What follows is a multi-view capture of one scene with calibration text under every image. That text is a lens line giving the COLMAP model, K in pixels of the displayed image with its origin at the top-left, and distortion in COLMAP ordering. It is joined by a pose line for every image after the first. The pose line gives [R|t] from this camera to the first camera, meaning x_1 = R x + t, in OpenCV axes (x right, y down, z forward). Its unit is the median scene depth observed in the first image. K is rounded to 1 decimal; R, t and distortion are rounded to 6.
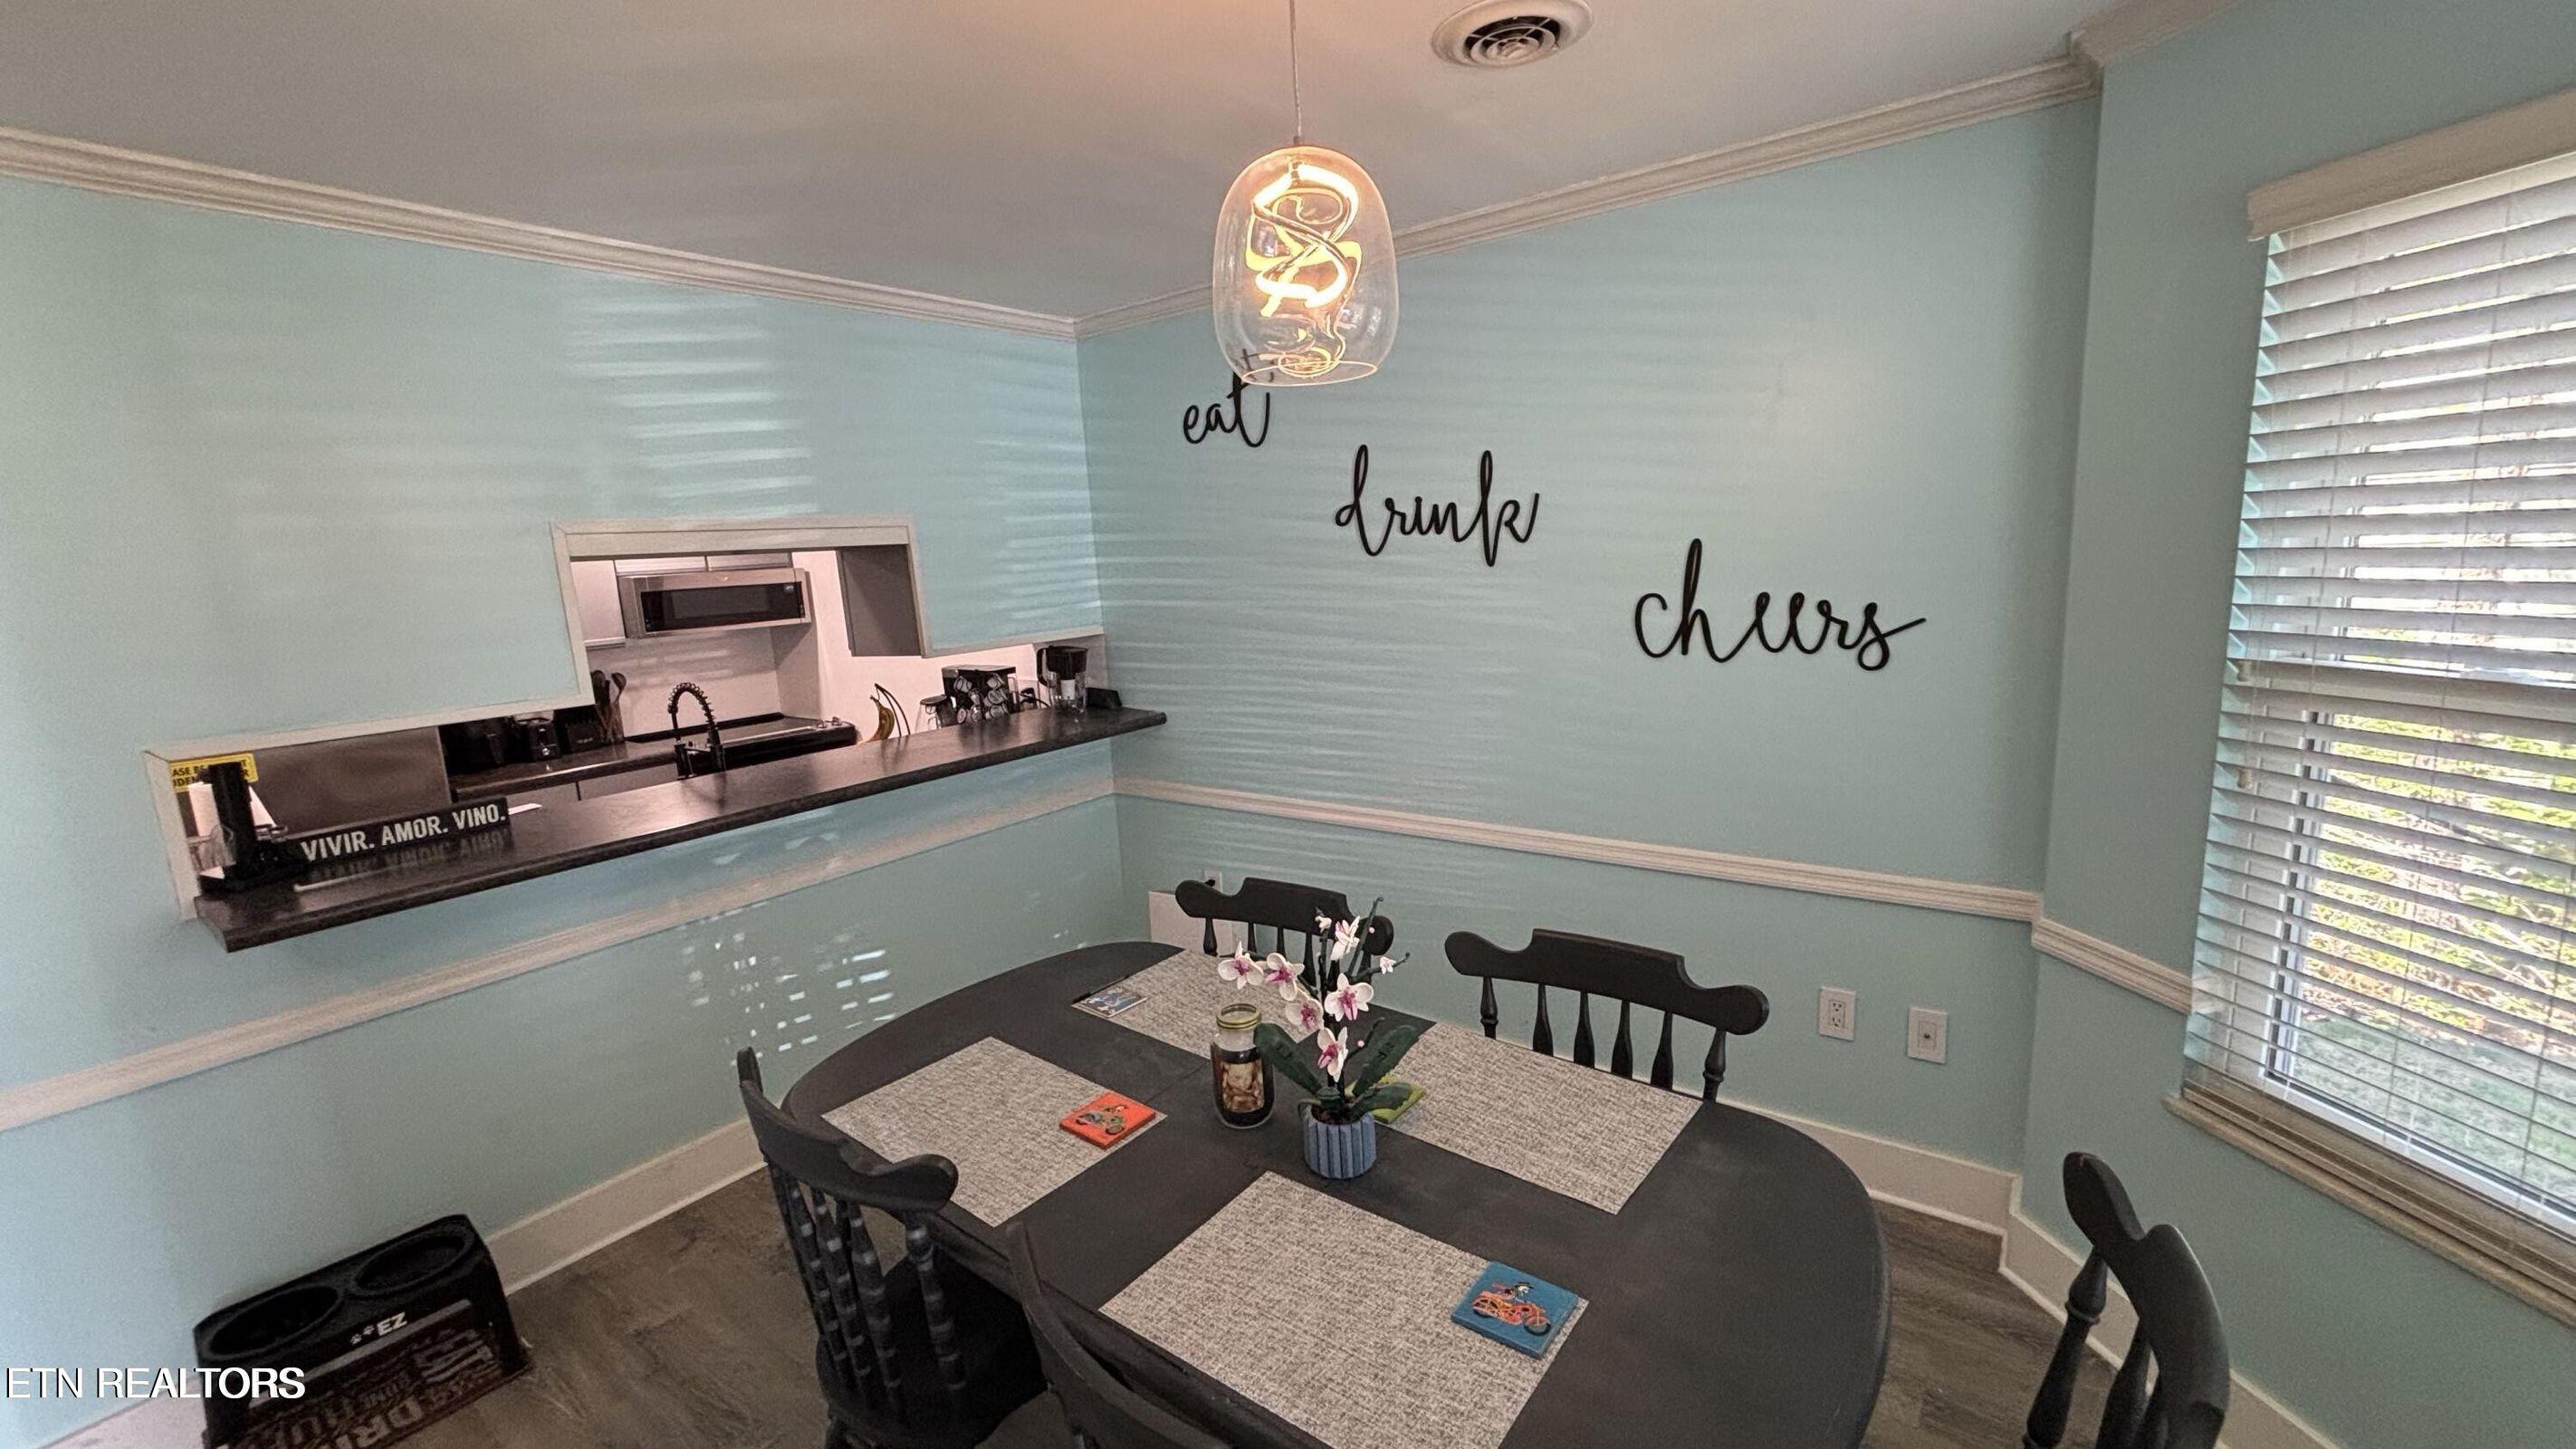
lens RADIAL K [[1019.7, 0, 1281.3], [0, 1019.7, 717.5], [0, 0, 1]] dist [-0.001566, -0.000266]
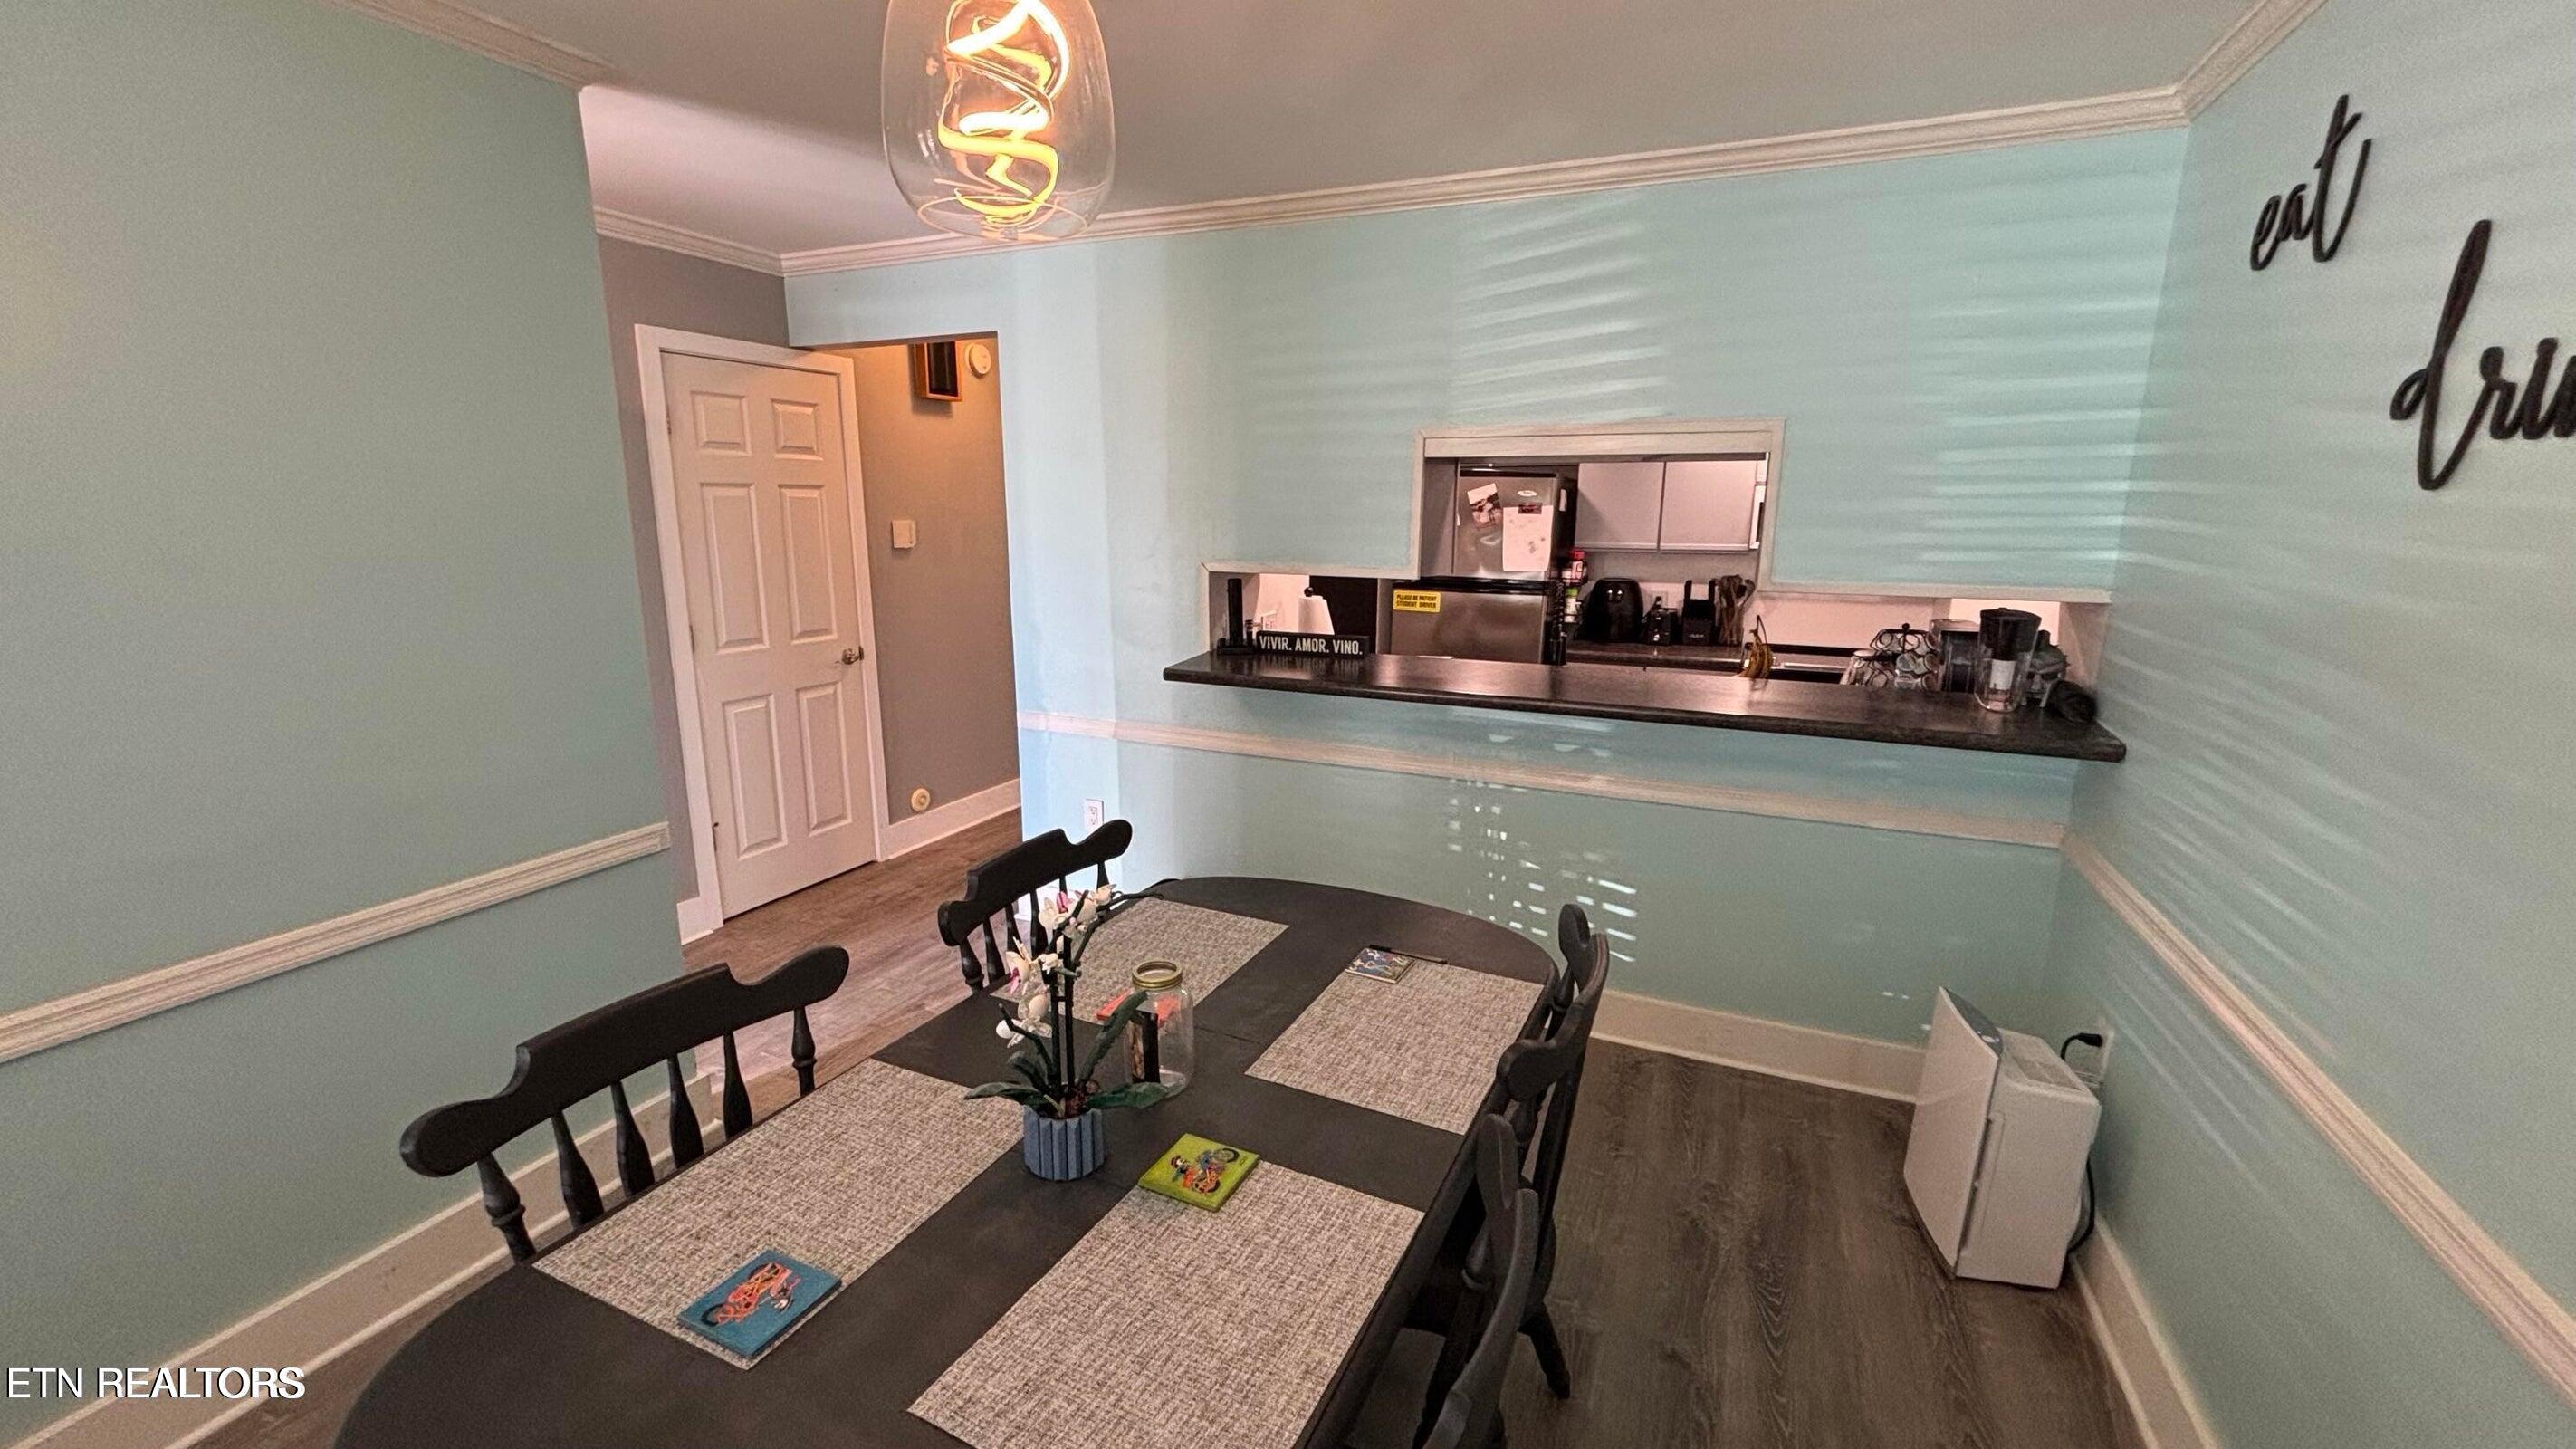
lens RADIAL K [[1019.7, 0, 1281.3], [0, 1019.7, 717.5], [0, 0, 1]] dist [-0.001566, -0.000266]
pose [[0.227946, 0.254264, -0.939889, 0.427289], [-0.183372, 0.959238, 0.215026, -0.075473], [0.956251, 0.123335, 0.265279, 0.467961]]
